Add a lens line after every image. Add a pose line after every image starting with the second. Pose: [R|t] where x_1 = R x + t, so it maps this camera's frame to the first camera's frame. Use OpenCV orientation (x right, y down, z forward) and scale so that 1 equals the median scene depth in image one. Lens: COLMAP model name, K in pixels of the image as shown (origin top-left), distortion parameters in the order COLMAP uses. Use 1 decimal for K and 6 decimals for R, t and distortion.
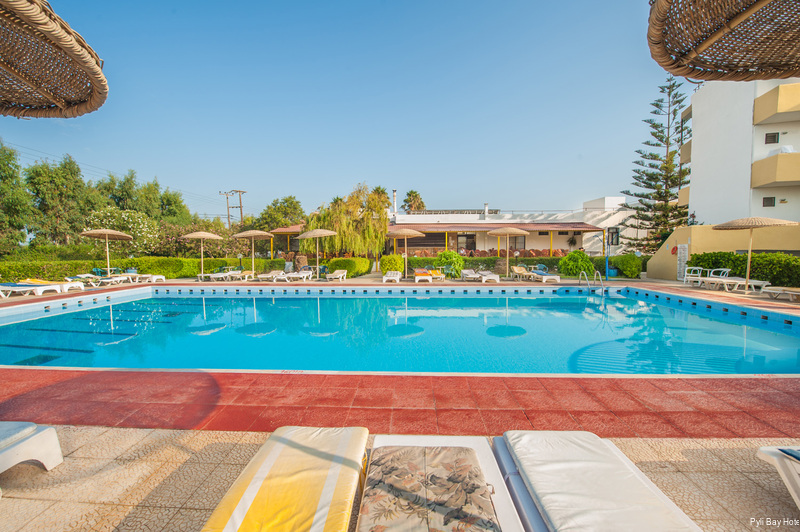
lens RADIAL K [[321.4, 0, 391.2], [0, 321.4, 266.8], [0, 0, 1]] dist [-0.000379, -0.000211]
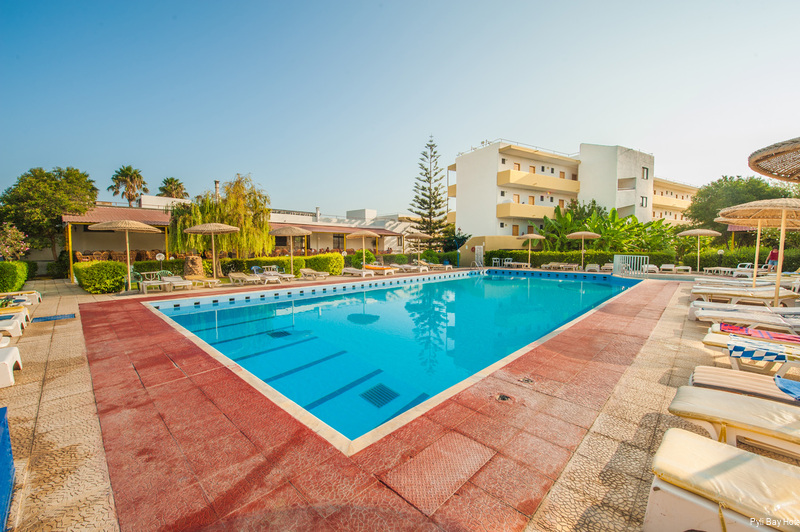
lens RADIAL K [[329.6, 0, 400.0], [0, 329.6, 266.0], [0, 0, 1]] dist [-0.015136, -0.000675]
pose [[0.635427, -0.037578, 0.771246, -0.465803], [0.046327, 0.998871, 0.010501, 0.001466], [-0.770770, 0.029057, 0.636451, 0.106572]]
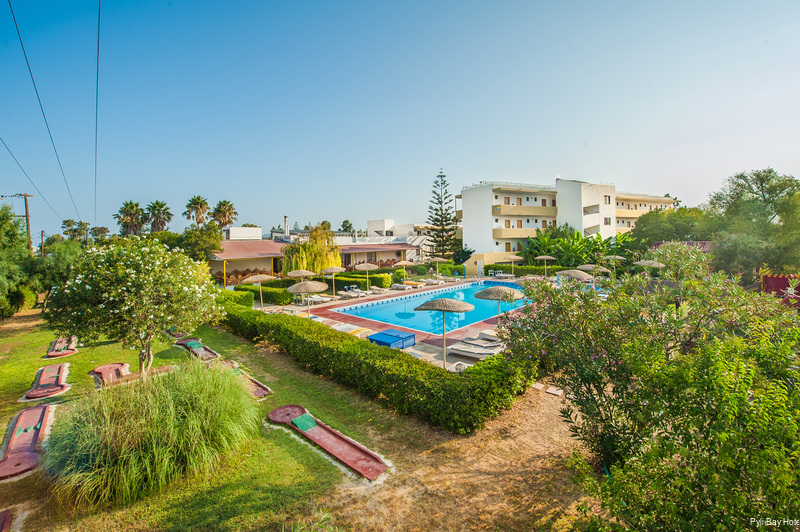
lens RADIAL K [[366.6, 0, 388.0], [0, 366.6, 237.6], [0, 0, 1]] dist [-0.005118, -0.008148]
pose [[0.671170, -0.015345, 0.741144, -0.977780], [0.070154, 0.996613, -0.042896, -0.104762], [-0.737976, 0.080785, 0.669974, -0.224900]]
